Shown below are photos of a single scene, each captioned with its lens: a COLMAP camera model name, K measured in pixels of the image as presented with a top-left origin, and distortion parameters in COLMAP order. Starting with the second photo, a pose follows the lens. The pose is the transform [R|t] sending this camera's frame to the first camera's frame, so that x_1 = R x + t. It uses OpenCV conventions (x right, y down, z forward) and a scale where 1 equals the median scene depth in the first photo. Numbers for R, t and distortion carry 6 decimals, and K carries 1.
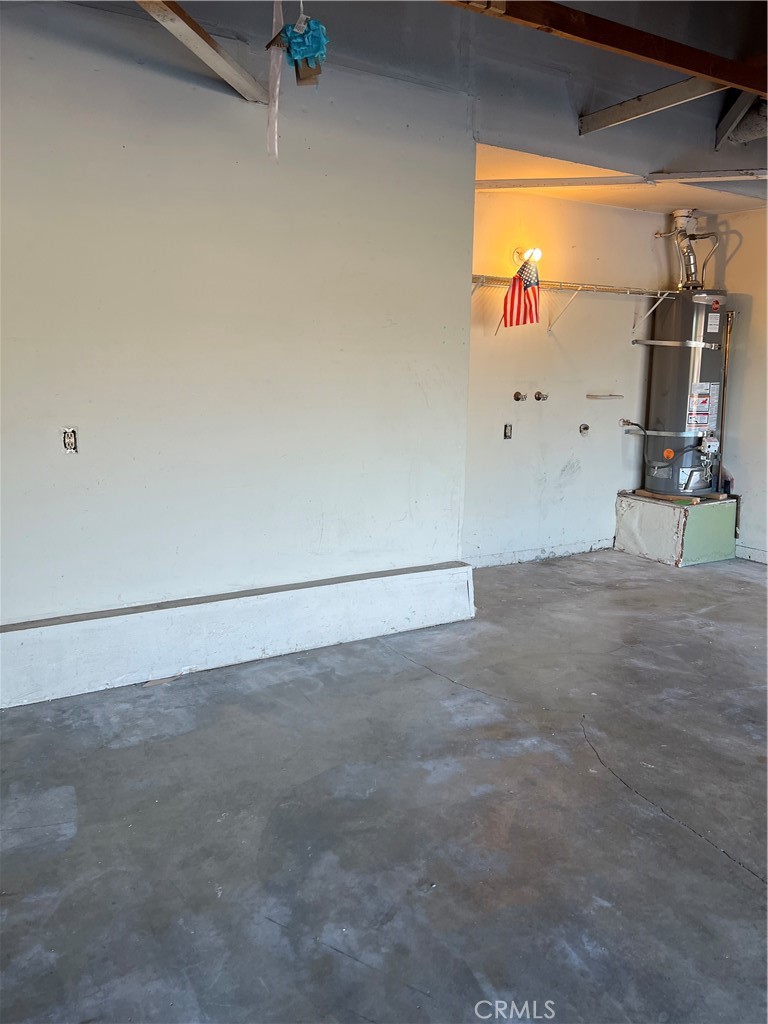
lens RADIAL K [[777.5, 0, 381.6], [0, 777.5, 512.1], [0, 0, 1]] dist [0.015605, 0.000397]
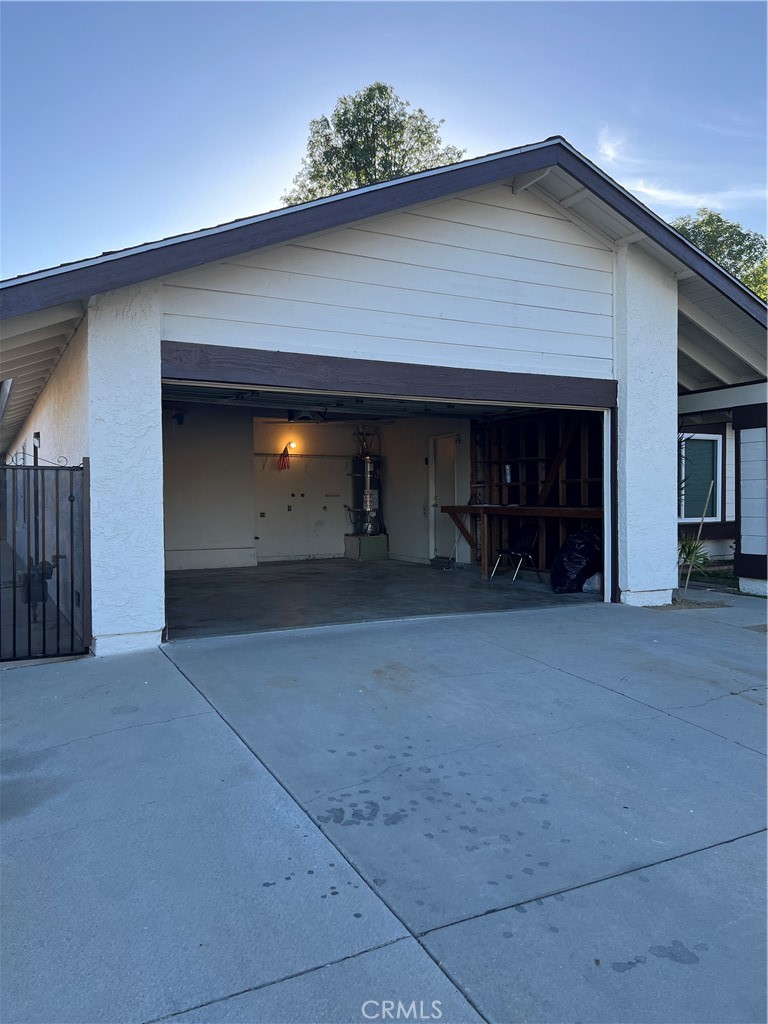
lens RADIAL K [[777.5, 0, 385.9], [0, 777.5, 511.1], [0, 0, 1]] dist [0.015605, 0.000397]
pose [[0.997673, -0.011797, -0.067150, 0.630657], [0.000623, 0.986453, -0.164044, 0.321806], [0.068176, 0.163620, 0.984165, -1.494967]]
